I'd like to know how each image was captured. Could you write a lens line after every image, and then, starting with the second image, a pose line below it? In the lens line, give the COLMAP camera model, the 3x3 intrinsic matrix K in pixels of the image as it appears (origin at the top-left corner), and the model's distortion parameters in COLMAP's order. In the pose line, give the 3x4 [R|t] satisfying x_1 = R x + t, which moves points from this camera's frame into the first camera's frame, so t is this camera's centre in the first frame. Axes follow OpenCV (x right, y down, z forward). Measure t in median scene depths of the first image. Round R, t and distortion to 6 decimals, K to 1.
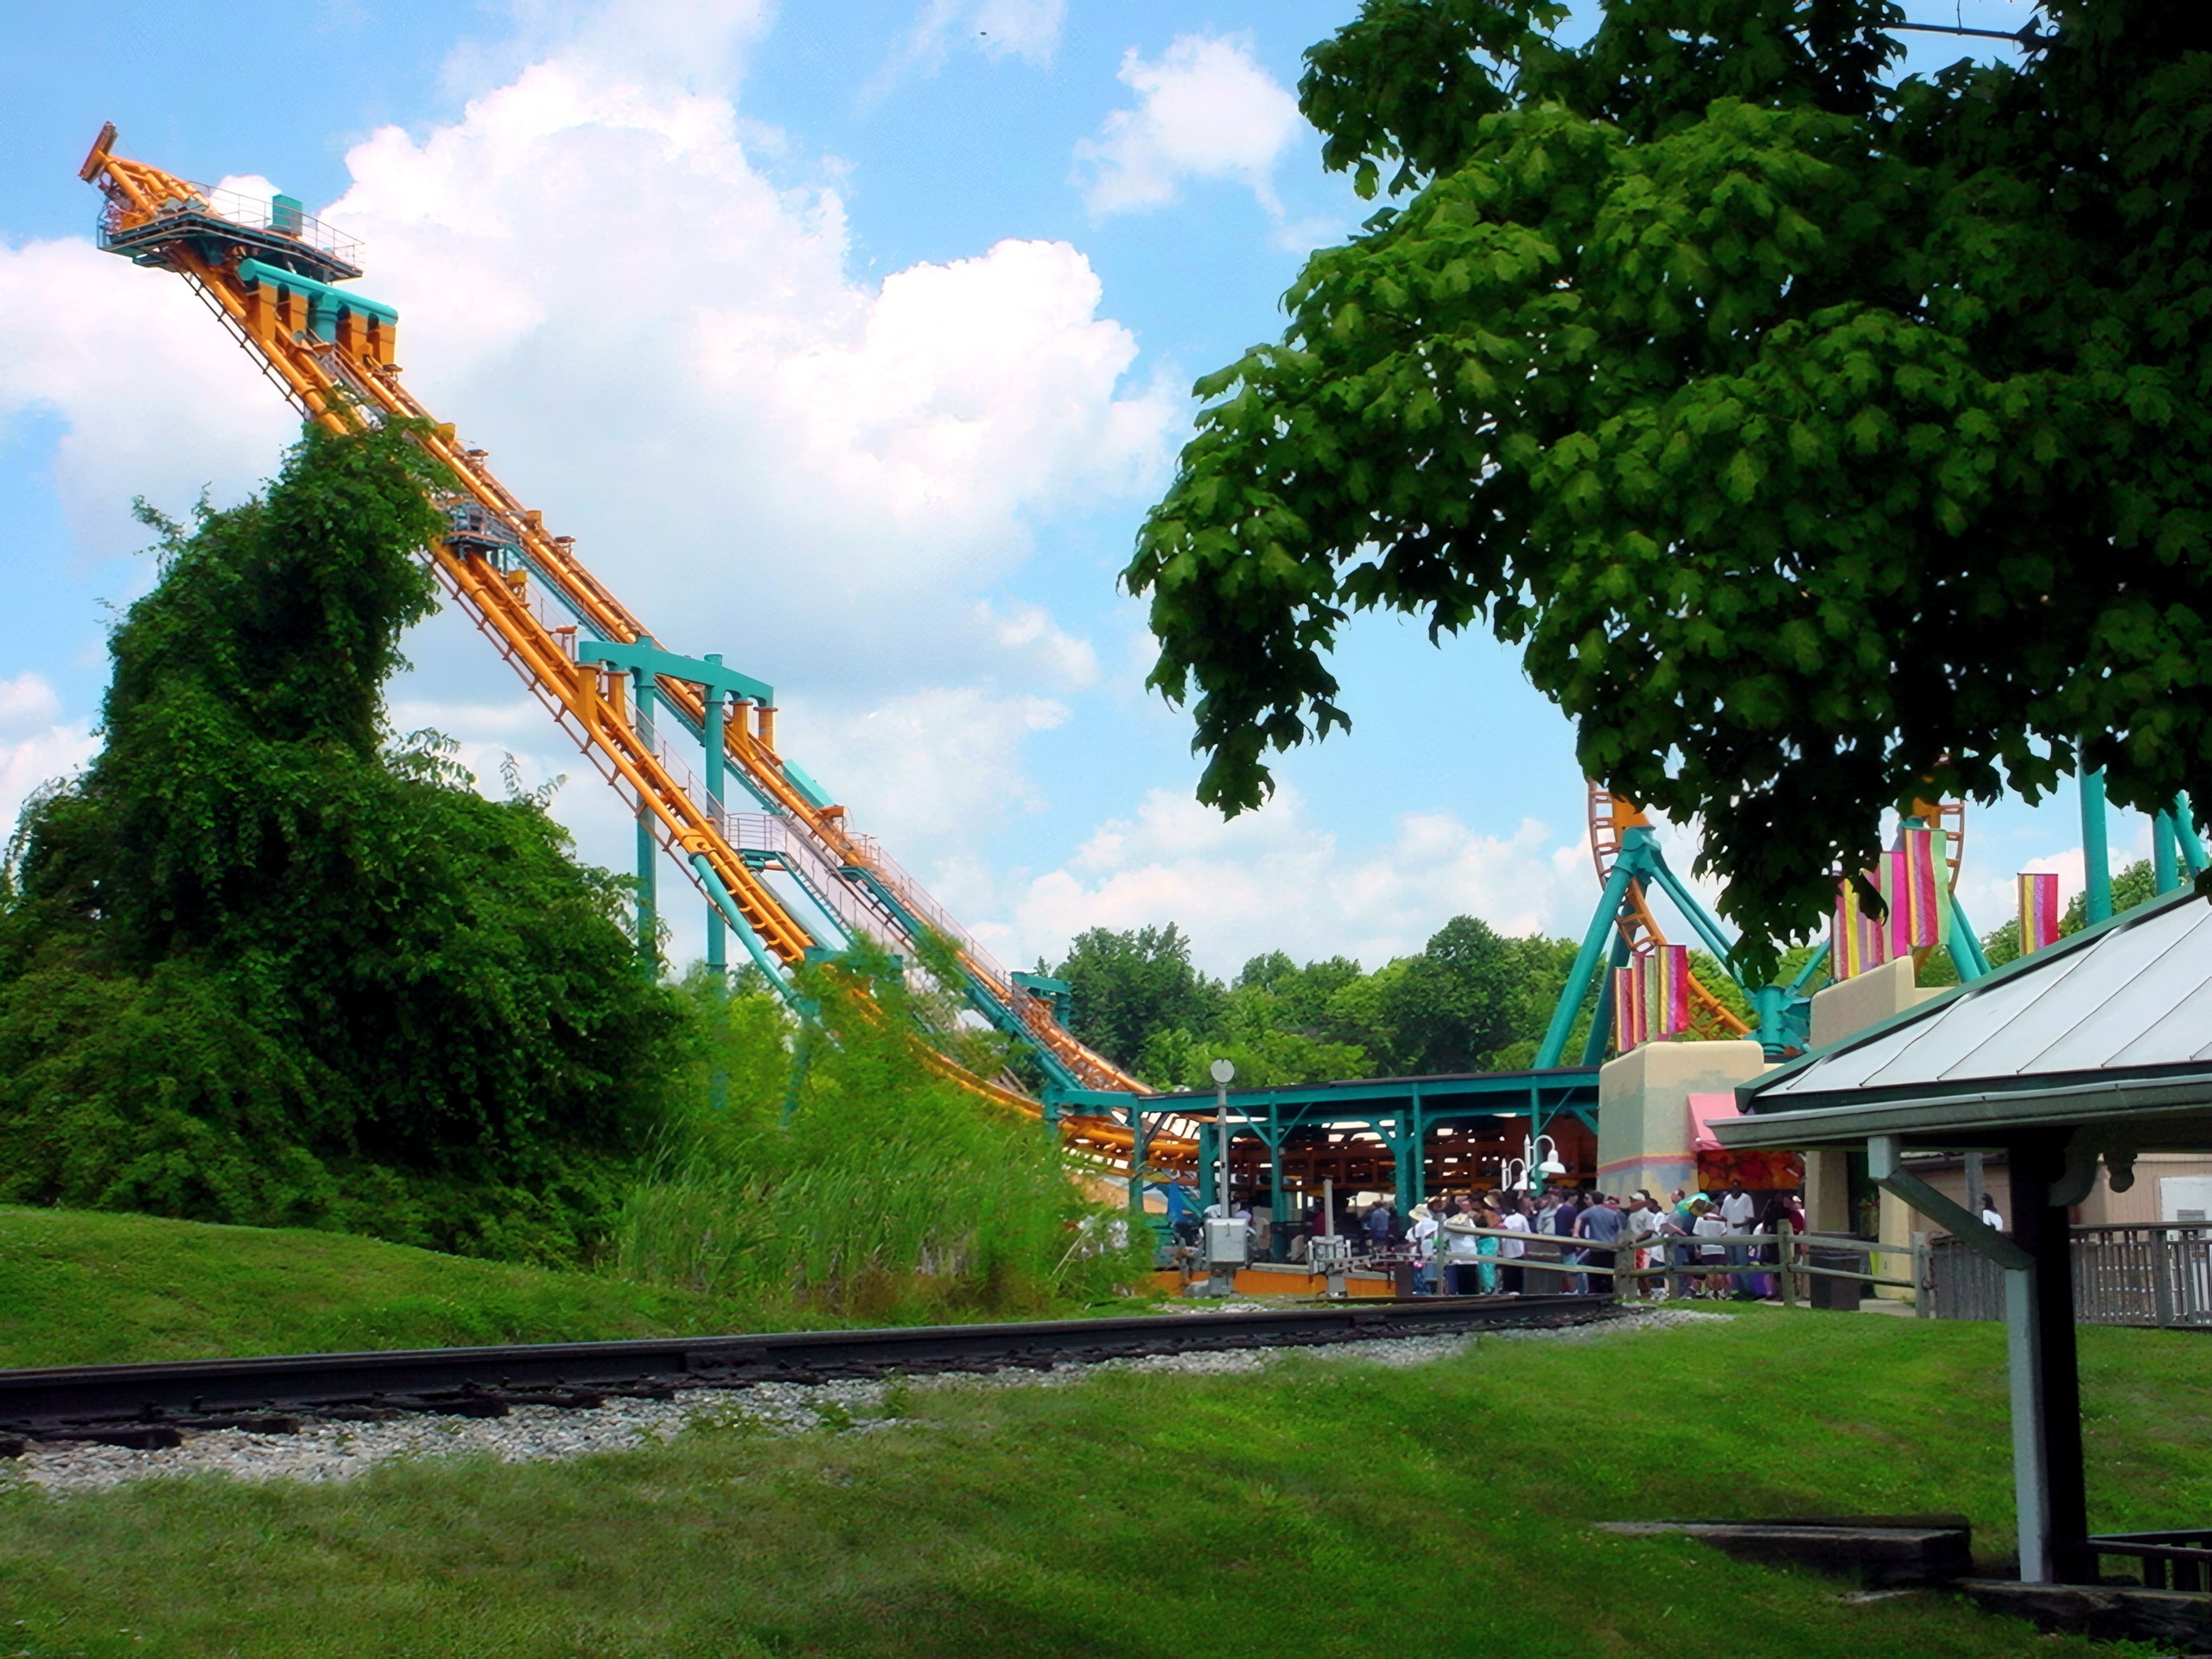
lens RADIAL K [[3903.6, 0, 1106.0], [0, 3903.6, 829.5], [0, 0, 1]] dist [-0.036418, 0.111876]
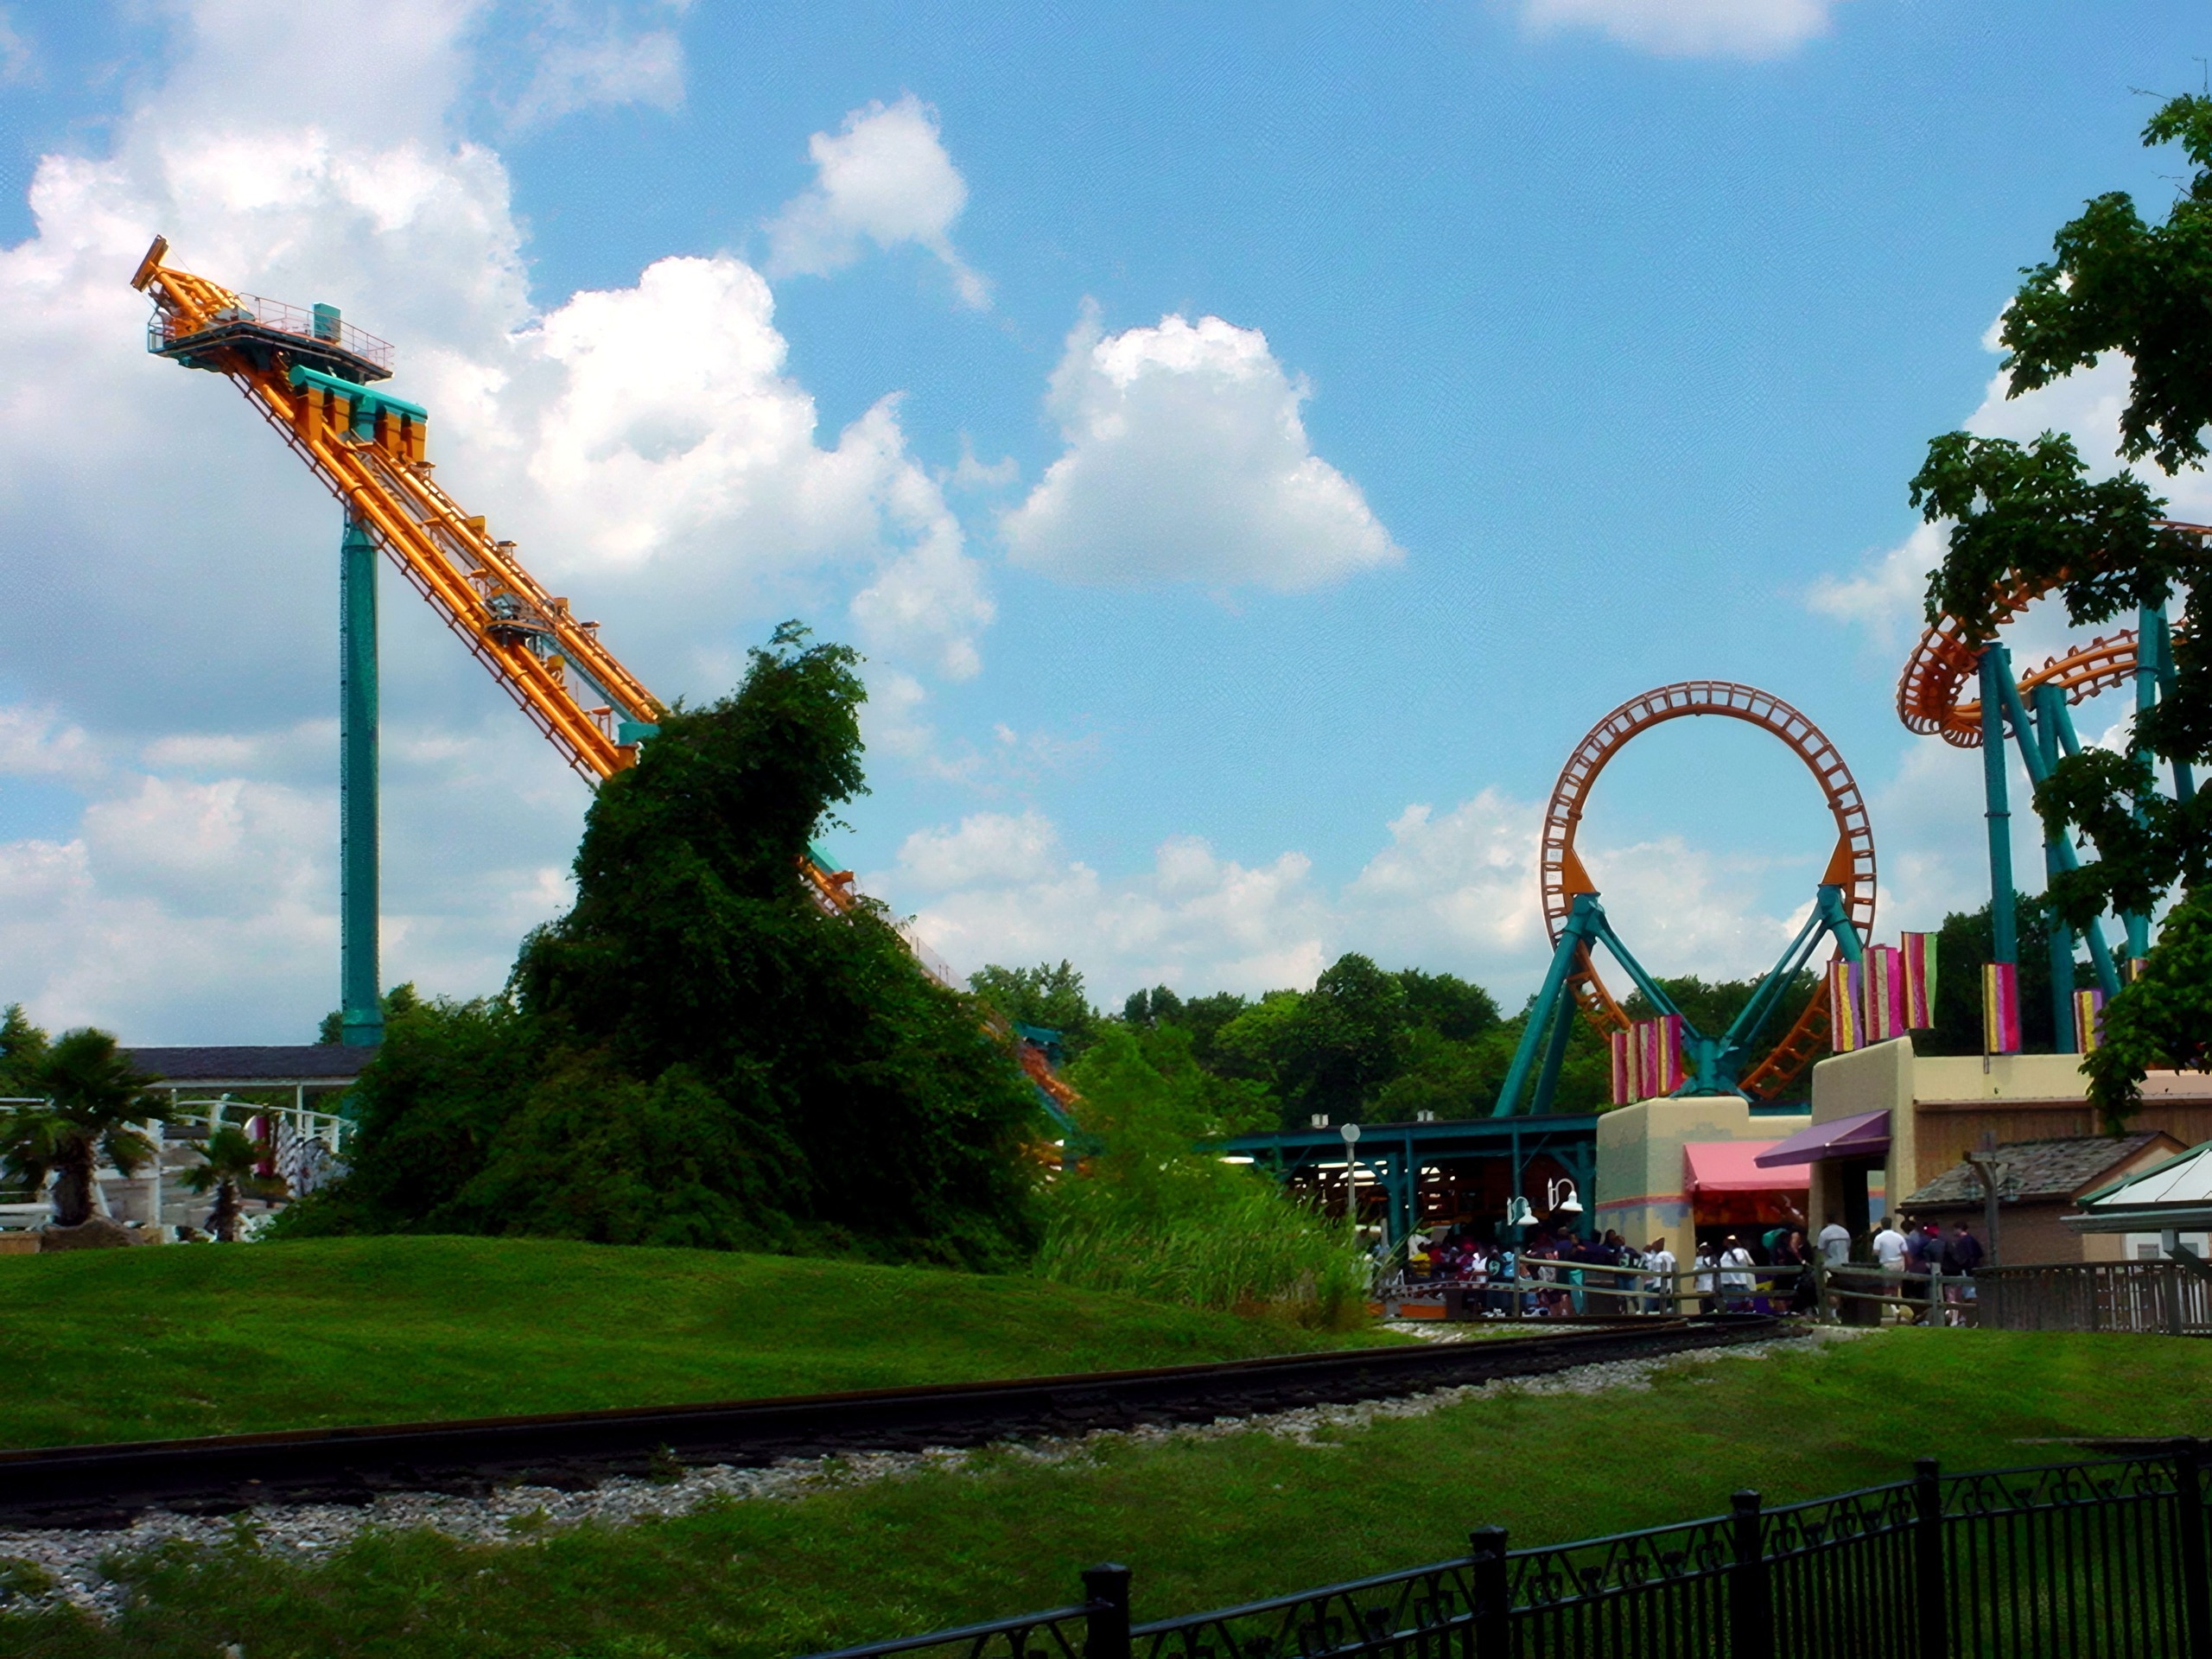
lens RADIAL K [[3903.6, 0, 1106.0], [0, 3903.6, 829.5], [0, 0, 1]] dist [-0.036418, 0.111876]
pose [[0.999074, -0.000164, 0.043028, -0.043328], [0.000416, 0.999983, -0.005856, -0.011242], [-0.043026, 0.005868, 0.999057, -0.093747]]
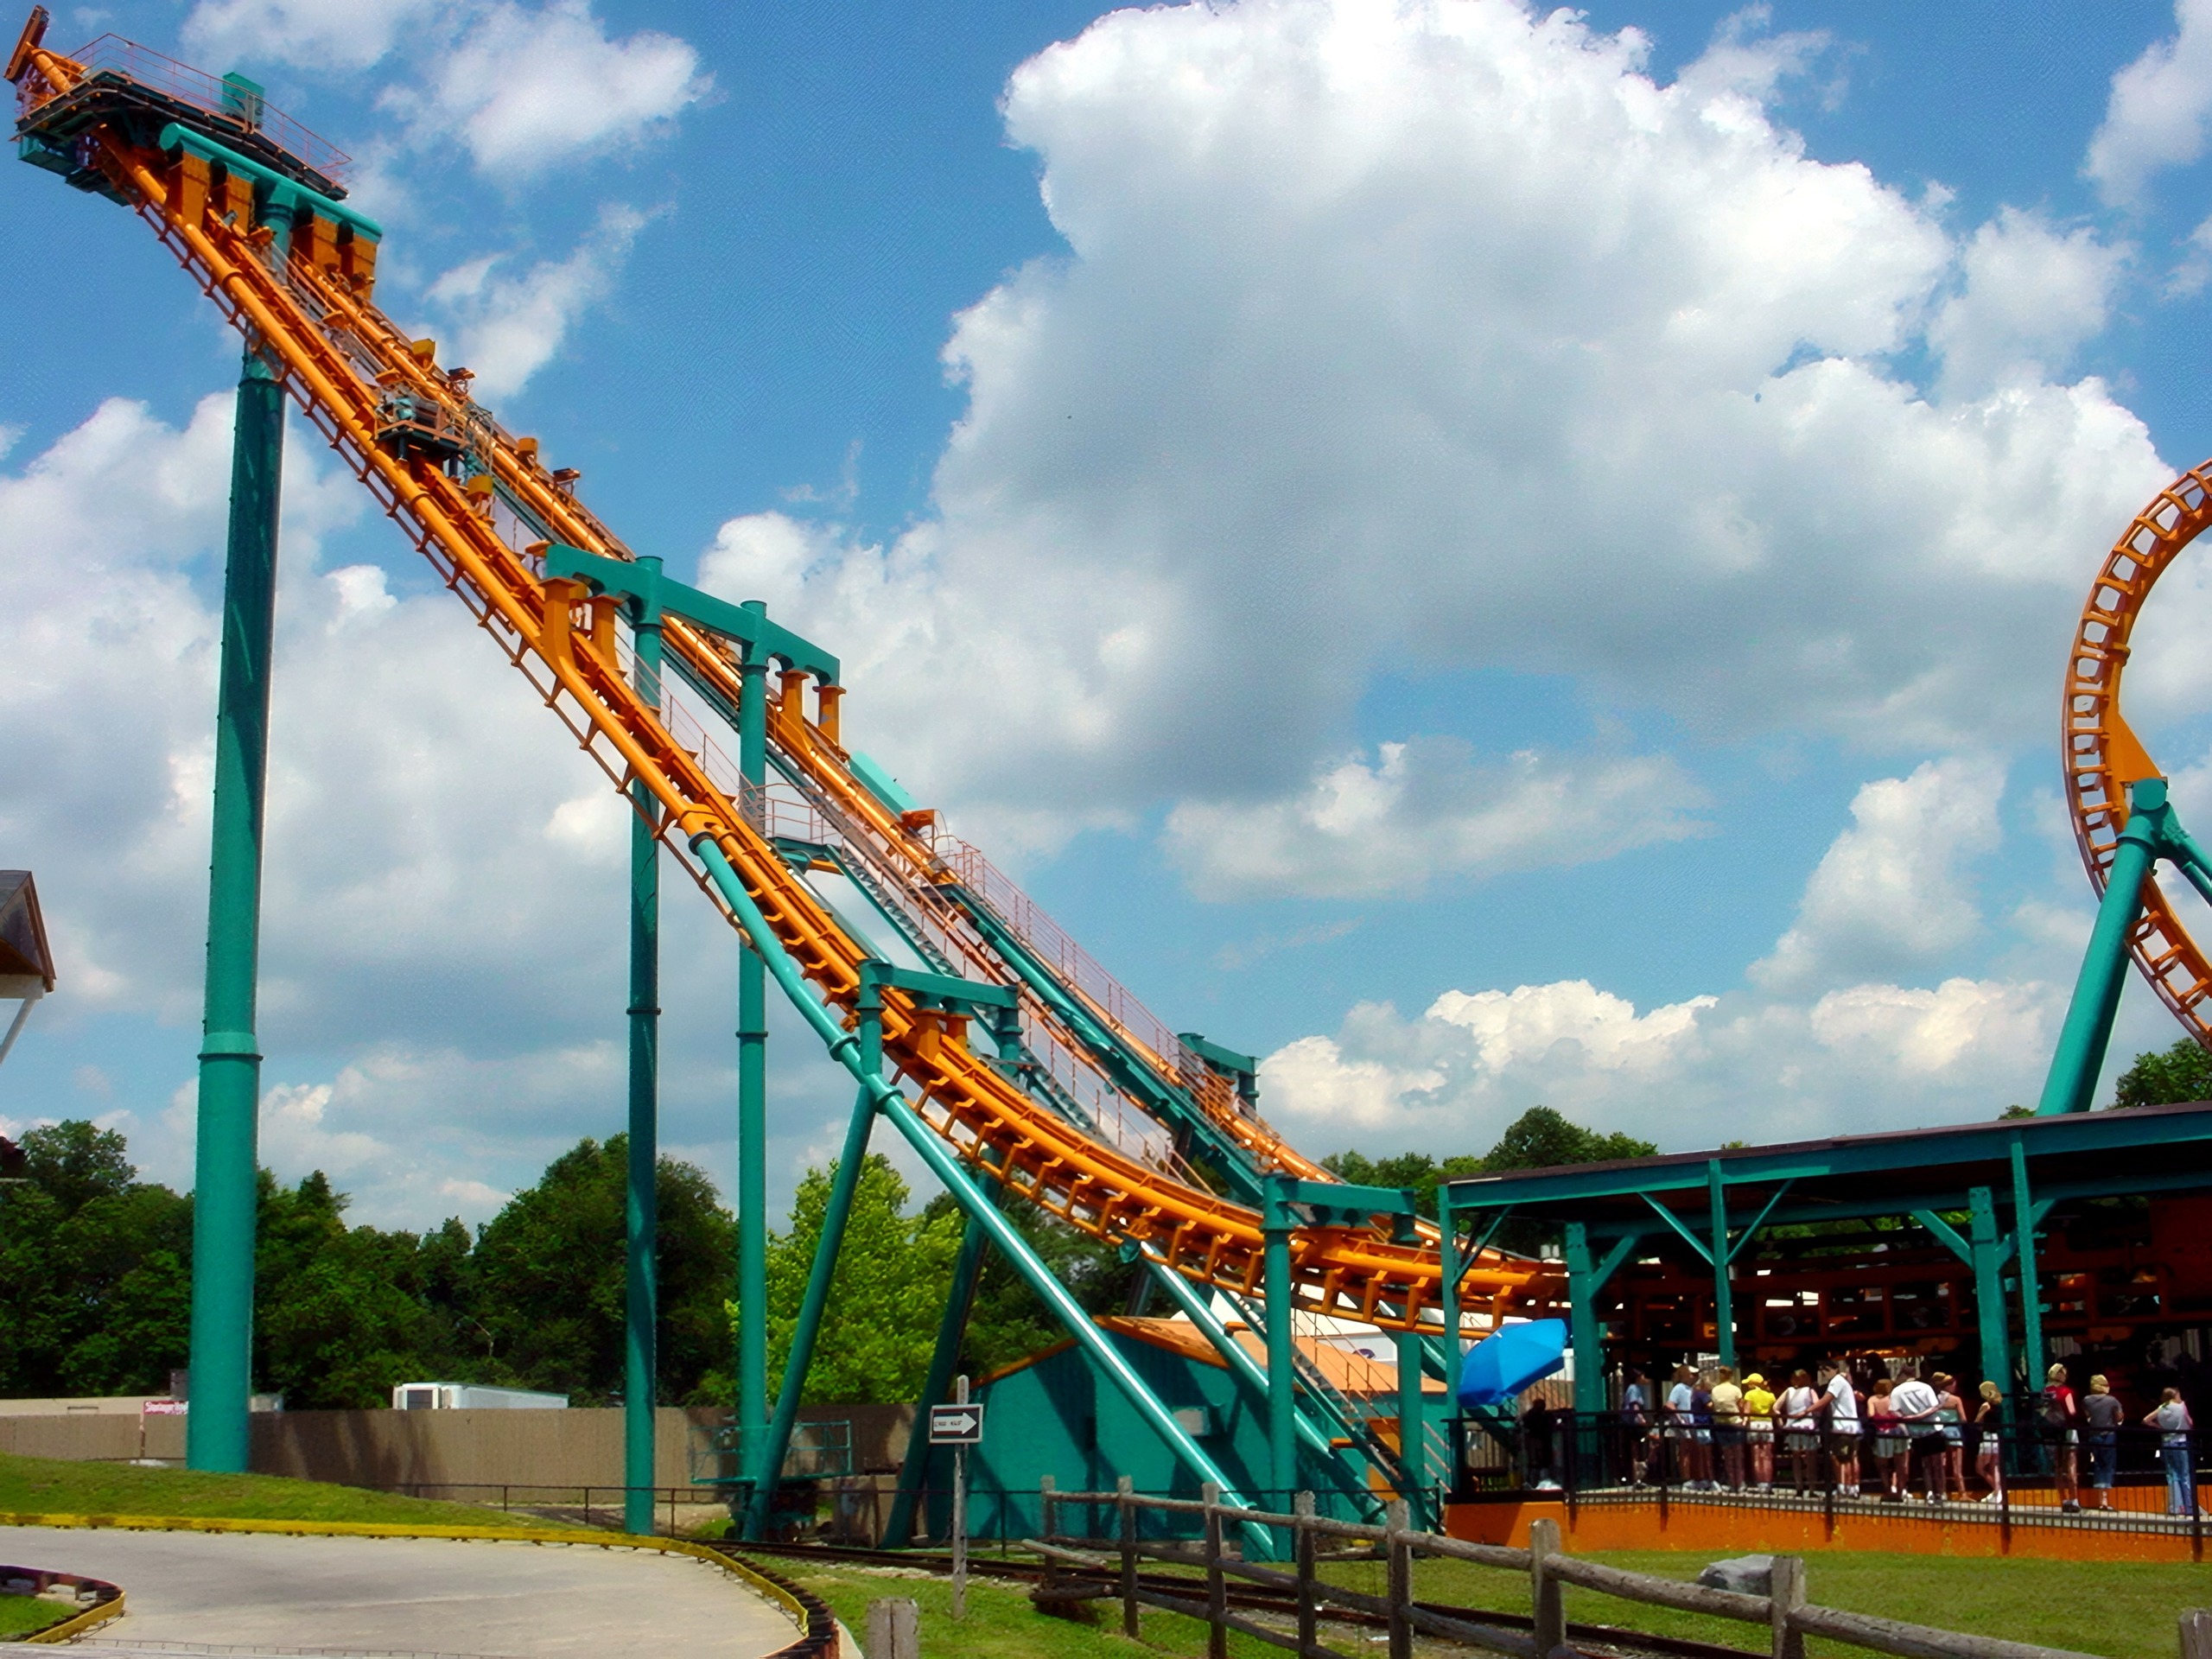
lens RADIAL K [[2844.4, 0, 1099.7], [0, 2844.4, 706.6], [0, 0, 1]] dist [-0.114177, -0.014162]
pose [[0.999710, -0.007253, -0.022949, -0.025017], [0.004016, 0.990413, -0.138081, 0.046481], [0.023730, 0.137949, 0.990155, 0.484716]]
